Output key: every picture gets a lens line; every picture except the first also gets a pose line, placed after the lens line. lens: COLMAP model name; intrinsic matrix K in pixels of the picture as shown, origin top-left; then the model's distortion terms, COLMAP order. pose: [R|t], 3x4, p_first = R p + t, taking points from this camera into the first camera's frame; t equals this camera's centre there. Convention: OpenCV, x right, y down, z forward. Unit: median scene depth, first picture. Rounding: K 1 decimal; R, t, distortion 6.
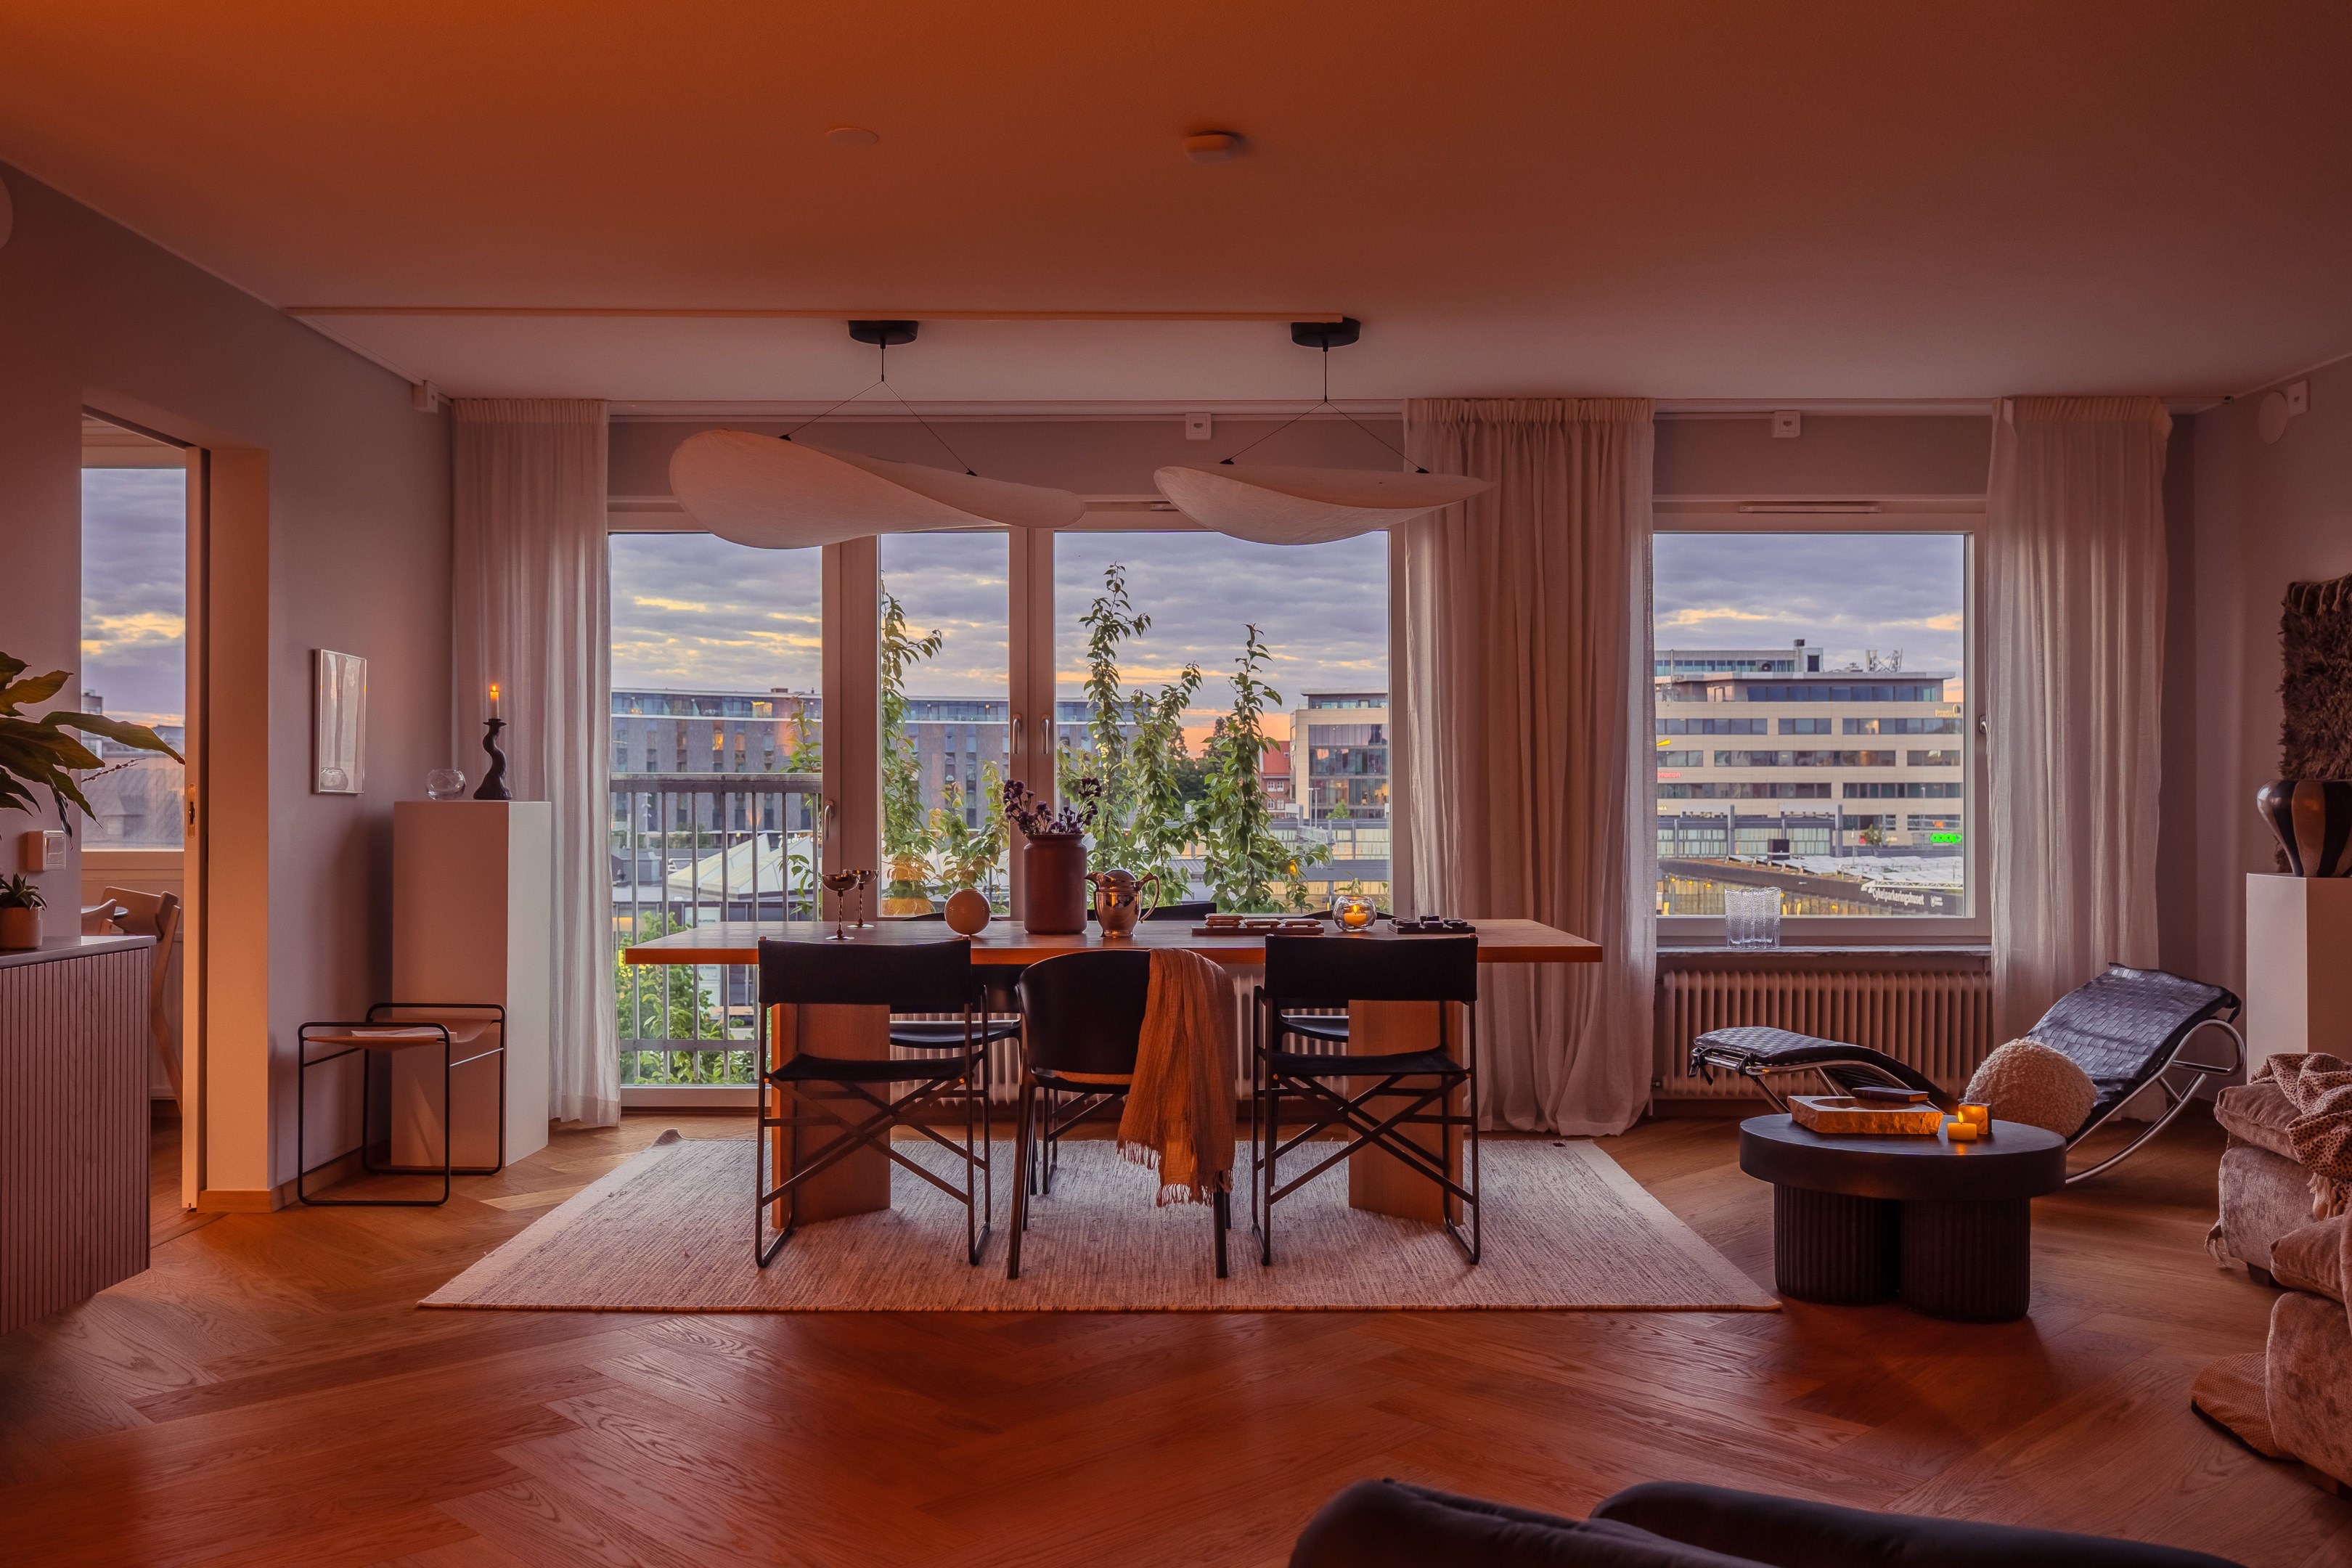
lens RADIAL K [[1959.2, 0, 1176.0], [0, 1959.2, 784.0], [0, 0, 1]] dist [-0.005777, -0.001076]
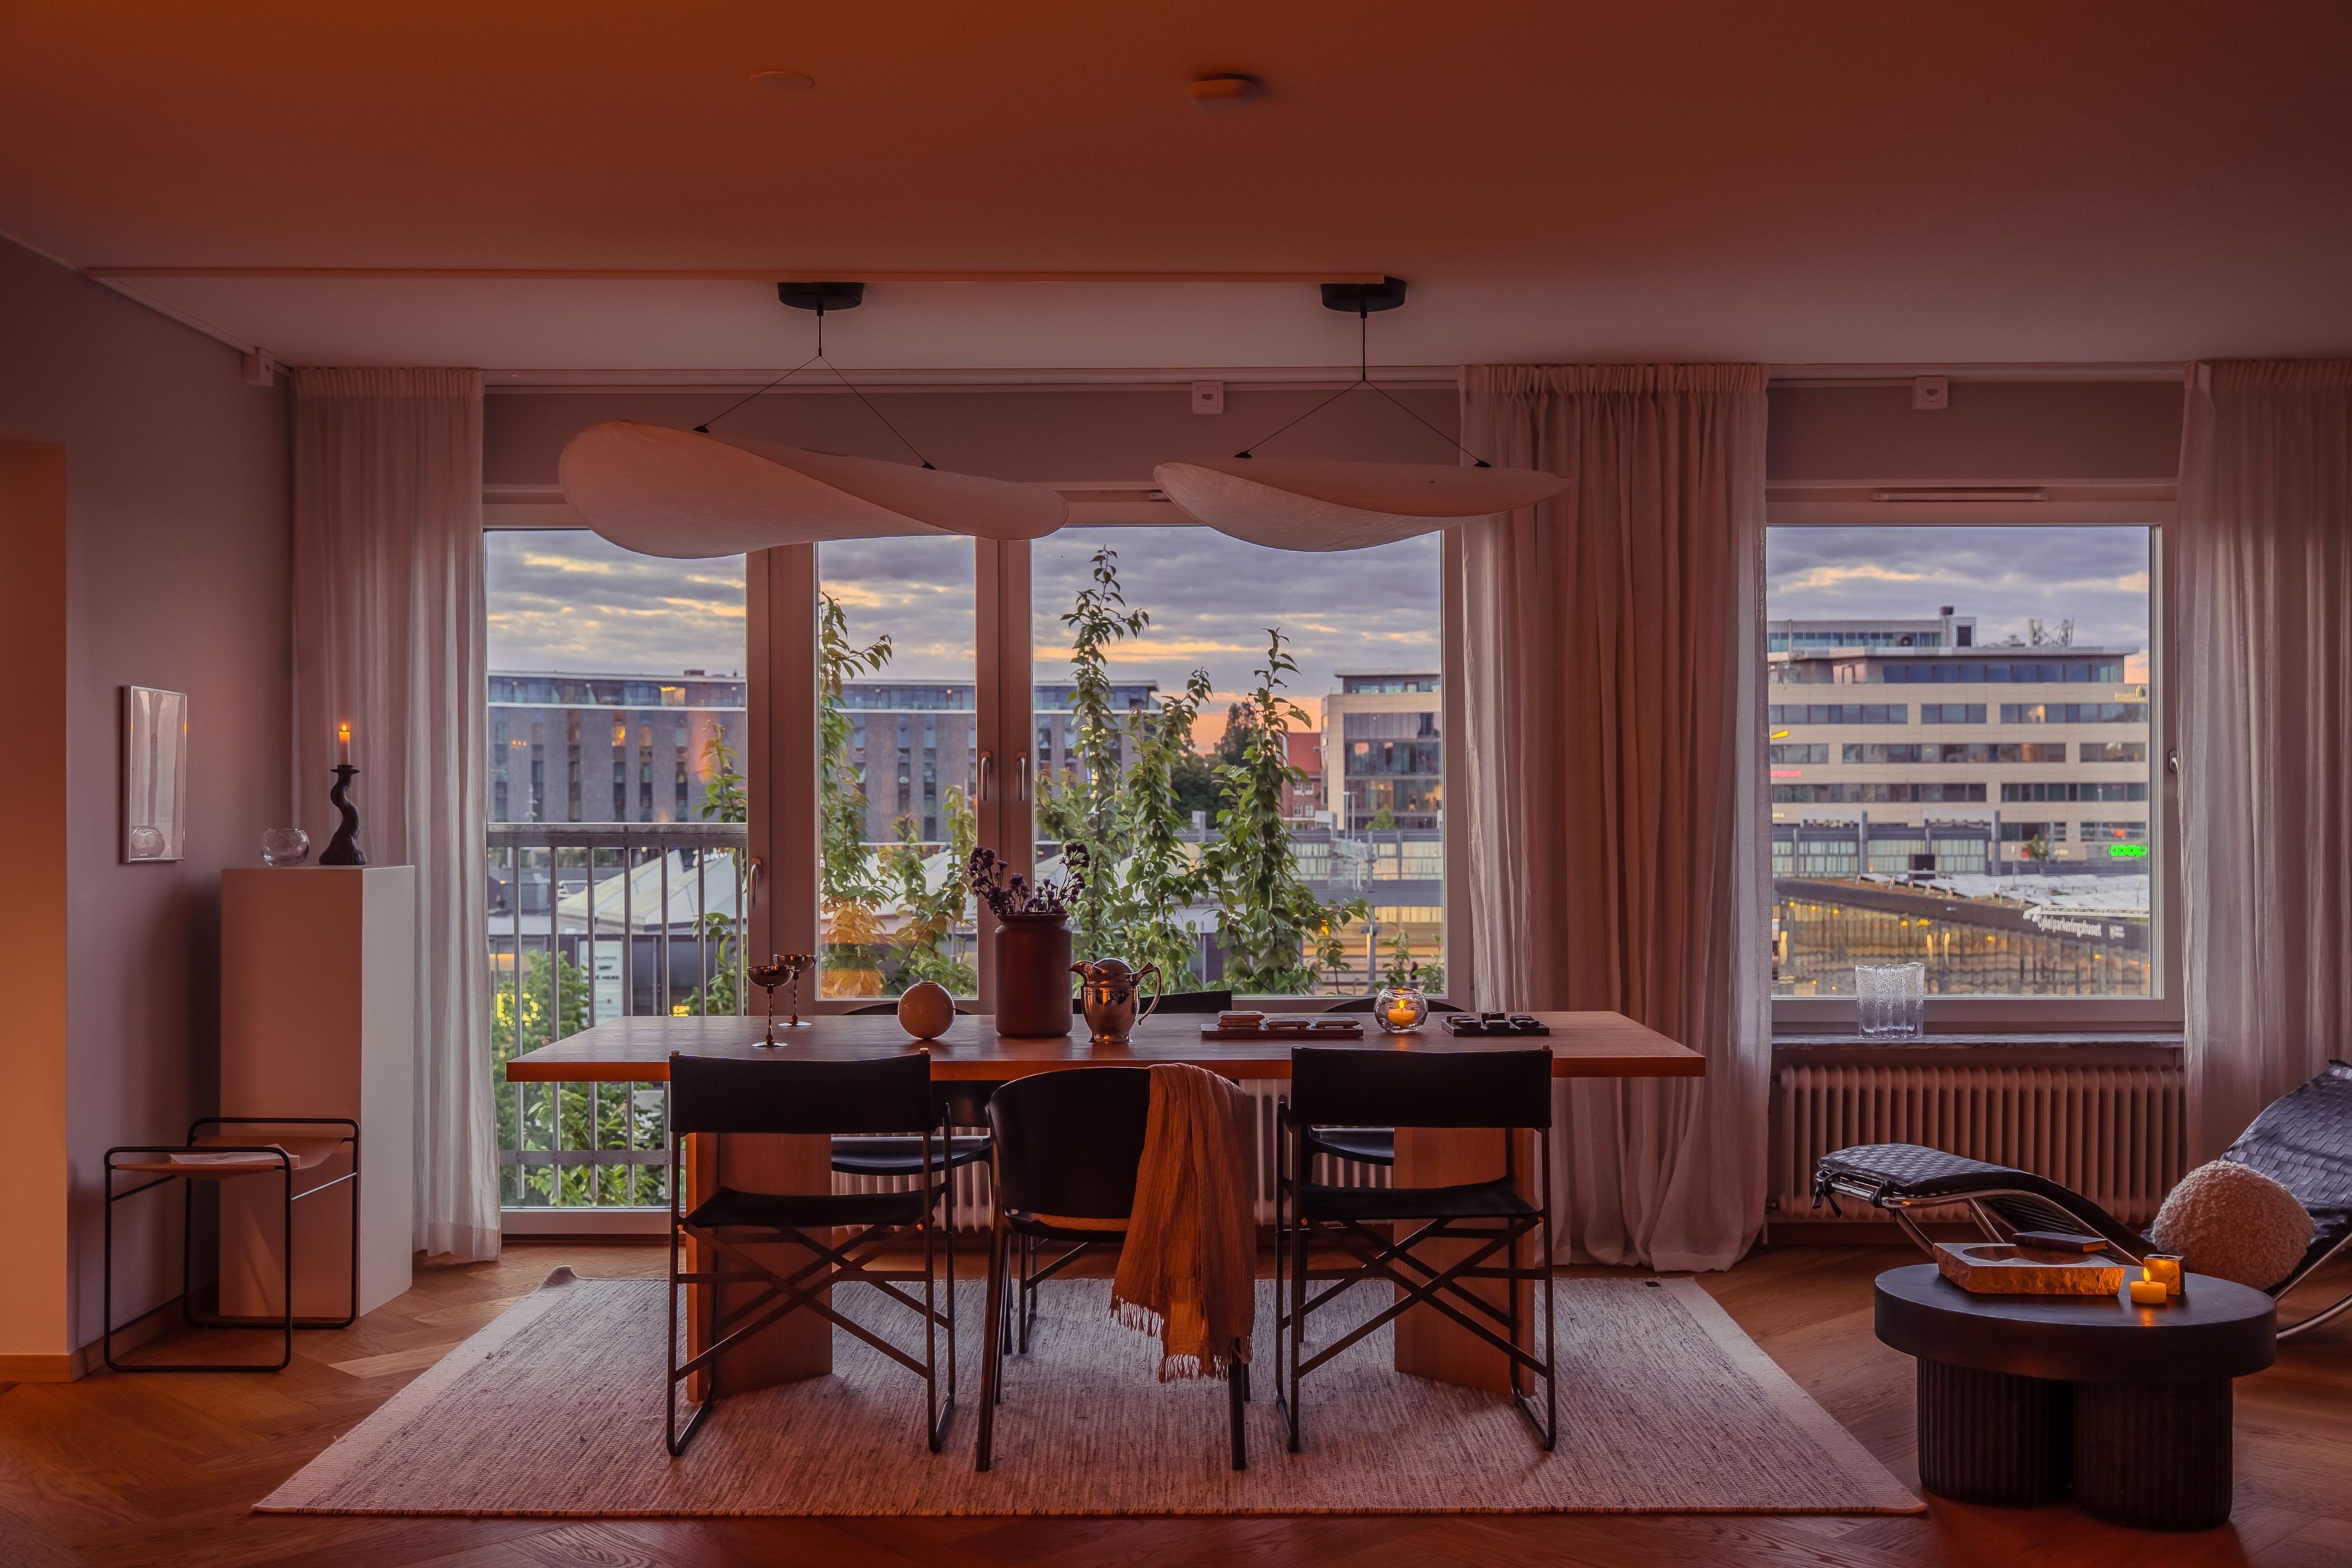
lens RADIAL K [[2404.3, 0, 1176.0], [0, 2404.3, 784.0], [0, 0, 1]] dist [0.003158, -0.004572]
pose [[0.999995, -0.002535, -0.002087, -0.000026], [0.002541, 0.999992, 0.002928, -0.027531], [0.002079, -0.002934, 0.999994, -0.000307]]
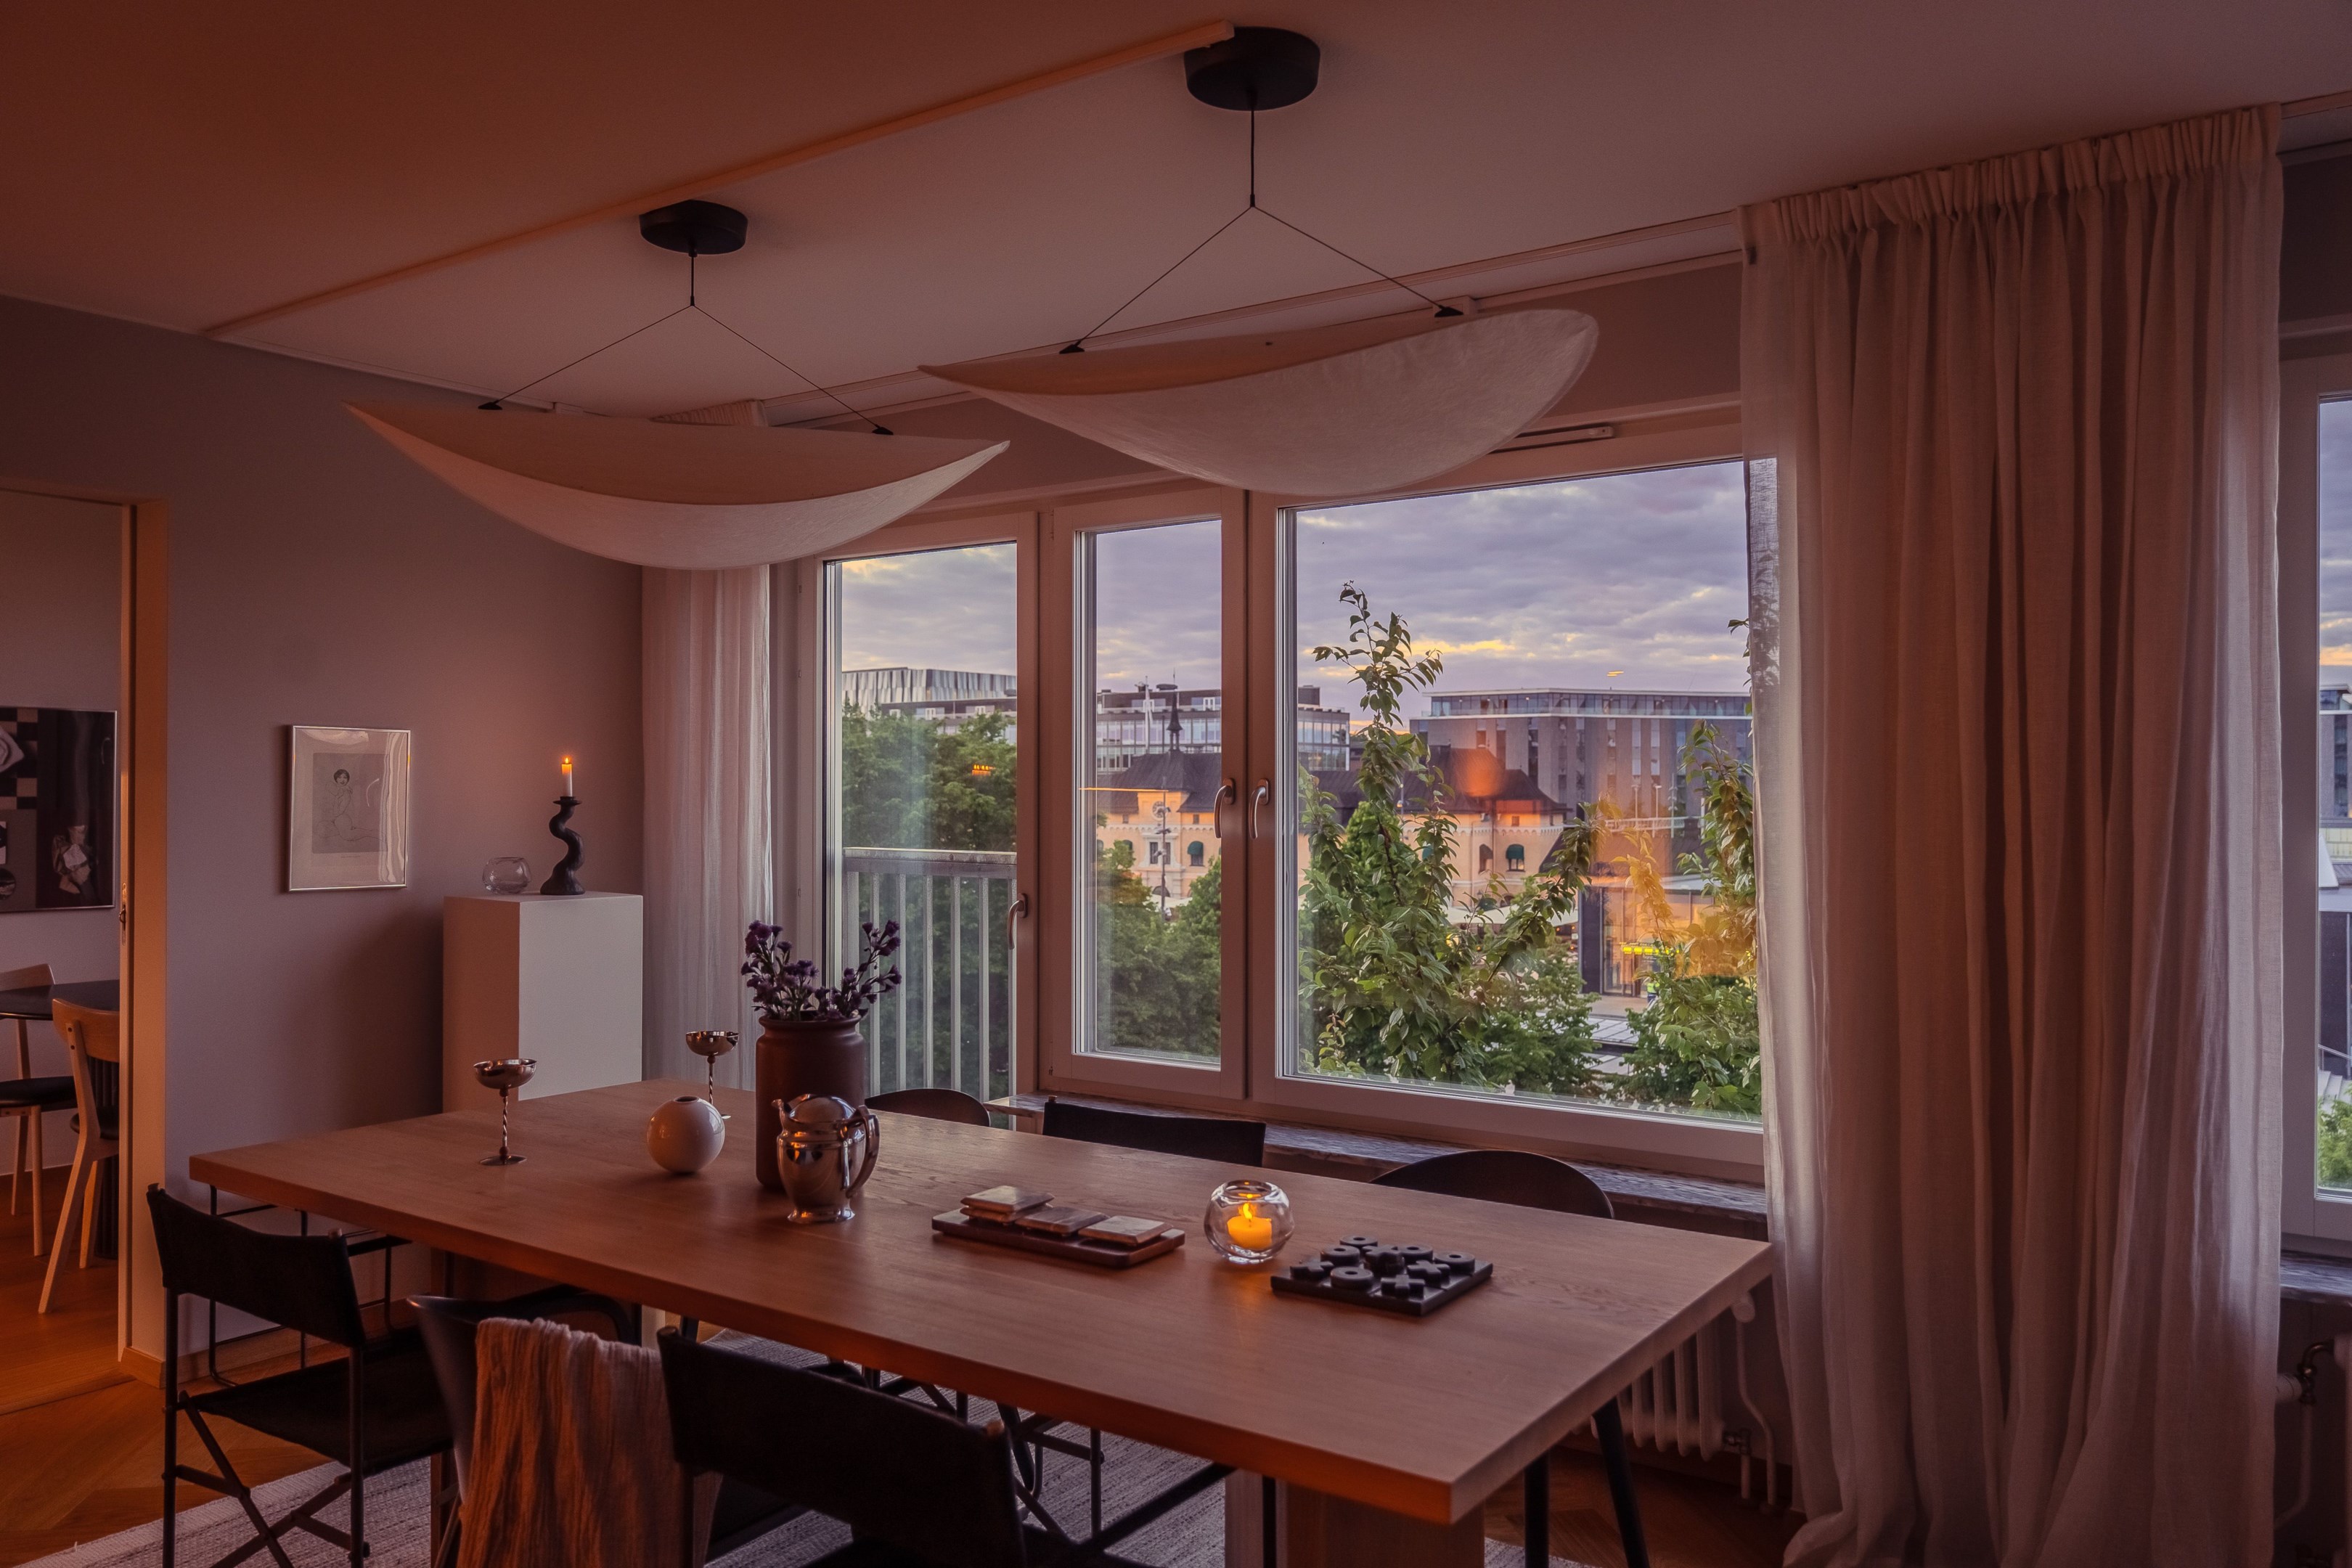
lens RADIAL K [[1723.9, 0, 1176.0], [0, 1723.9, 784.0], [0, 0, 1]] dist [-0.001743, -0.001071]
pose [[0.819697, -0.001408, -0.572795, 0.283327], [0.005971, 0.999964, 0.006086, -0.041152], [0.572766, -0.008409, 0.819676, 0.547461]]
